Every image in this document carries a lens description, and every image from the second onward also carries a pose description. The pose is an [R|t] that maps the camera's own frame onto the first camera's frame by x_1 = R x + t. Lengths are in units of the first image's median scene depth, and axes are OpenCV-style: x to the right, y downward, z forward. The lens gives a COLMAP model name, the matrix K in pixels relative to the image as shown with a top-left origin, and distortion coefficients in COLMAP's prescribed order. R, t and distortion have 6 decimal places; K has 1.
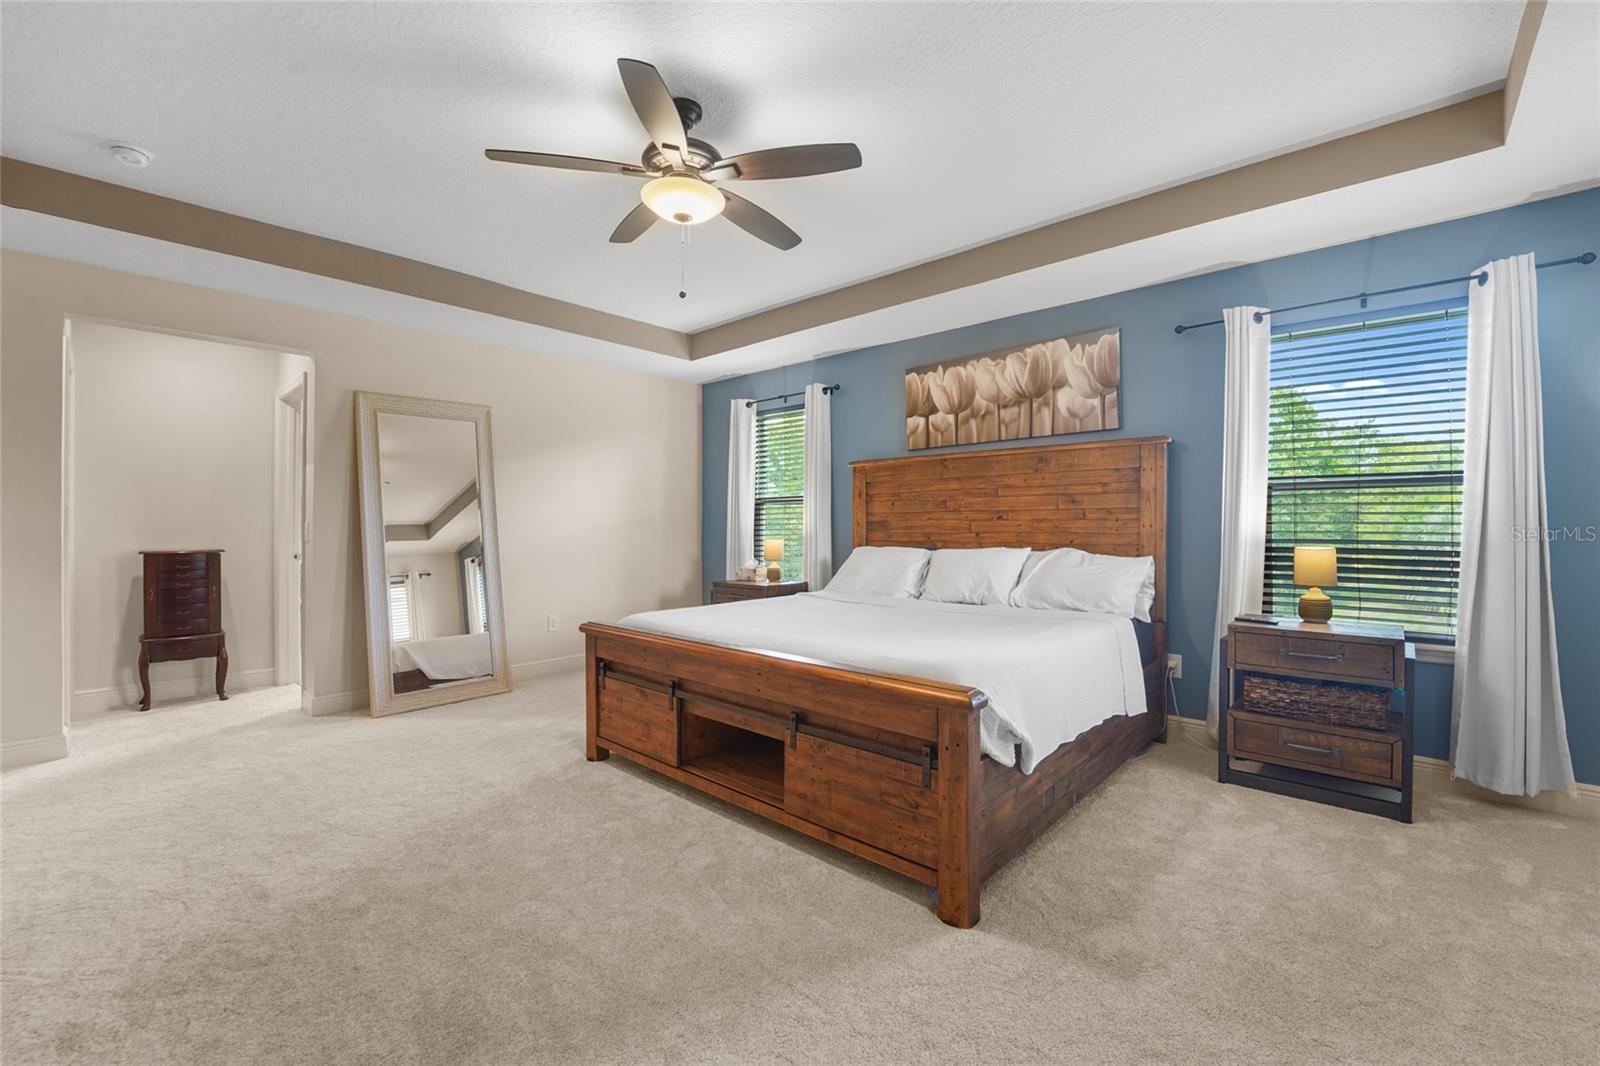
lens RADIAL K [[667.3, 0, 793.6], [0, 667.3, 509.5], [0, 0, 1]] dist [-0.018329, 0.000113]
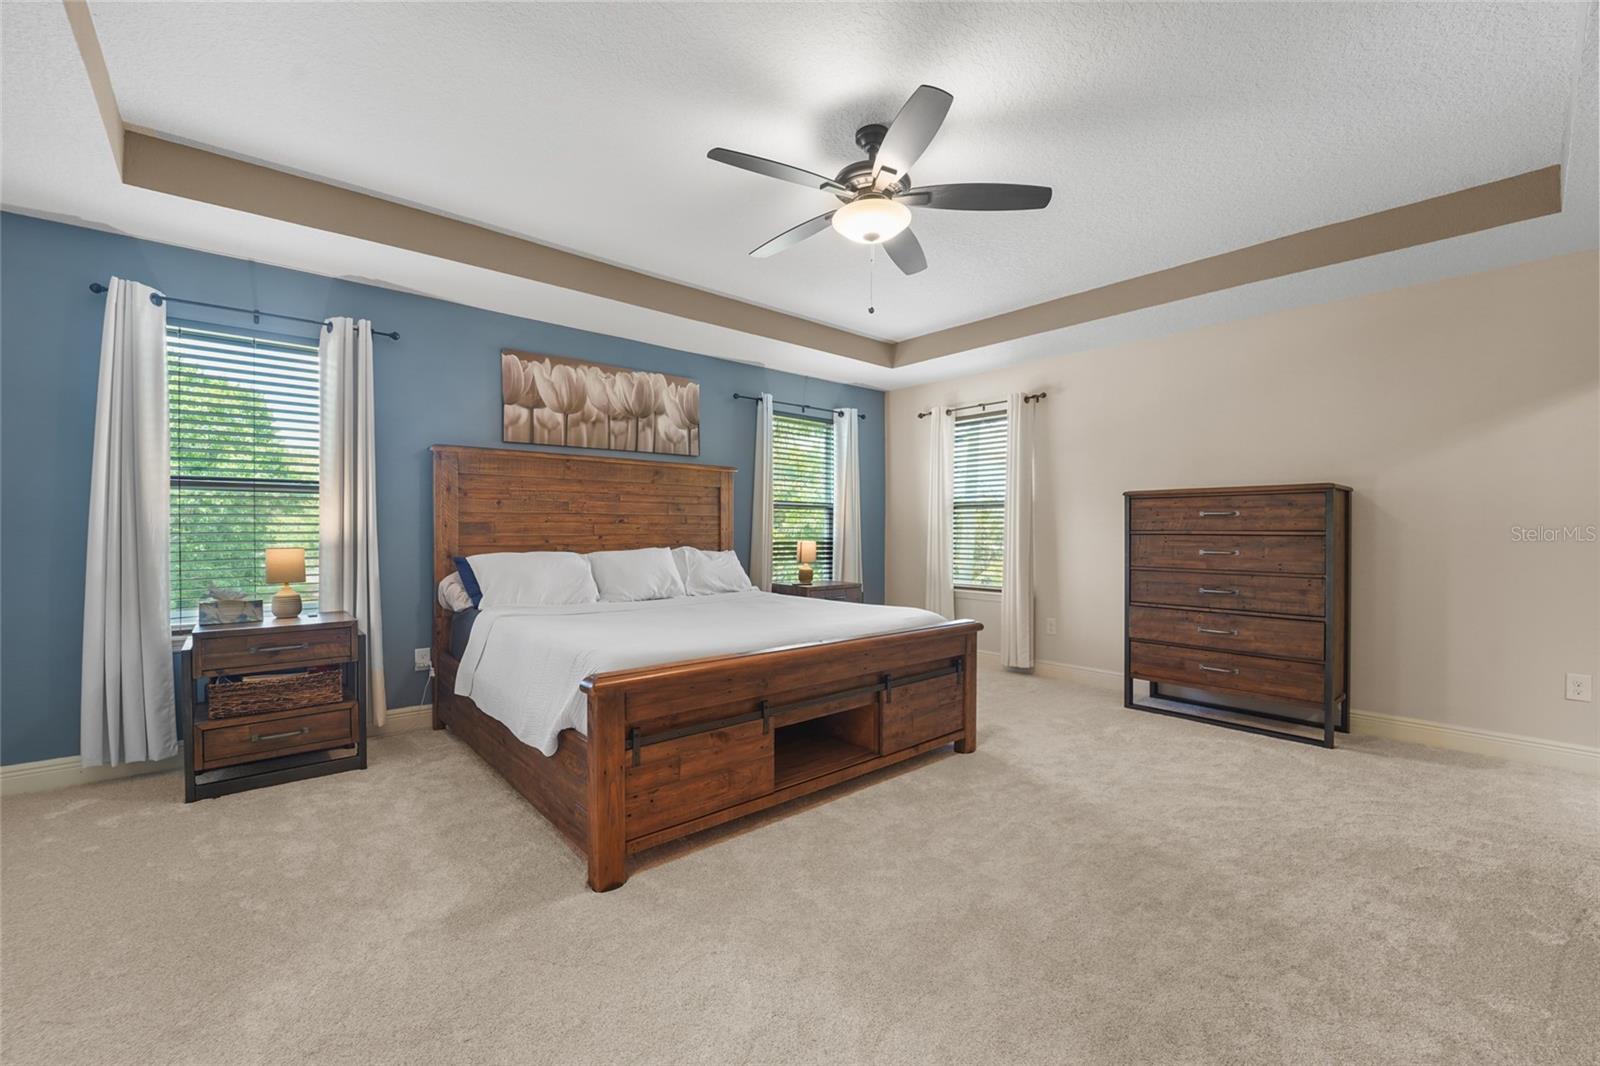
lens RADIAL K [[643.9, 0, 800.0], [0, 643.9, 533.0], [0, 0, 1]] dist [-0.036925, 0.005318]
pose [[0.109215, -0.000486, 0.994018, -0.693871], [-0.024590, 0.999693, 0.003190, 0.020684], [-0.993714, -0.024791, 0.109169, 0.587580]]
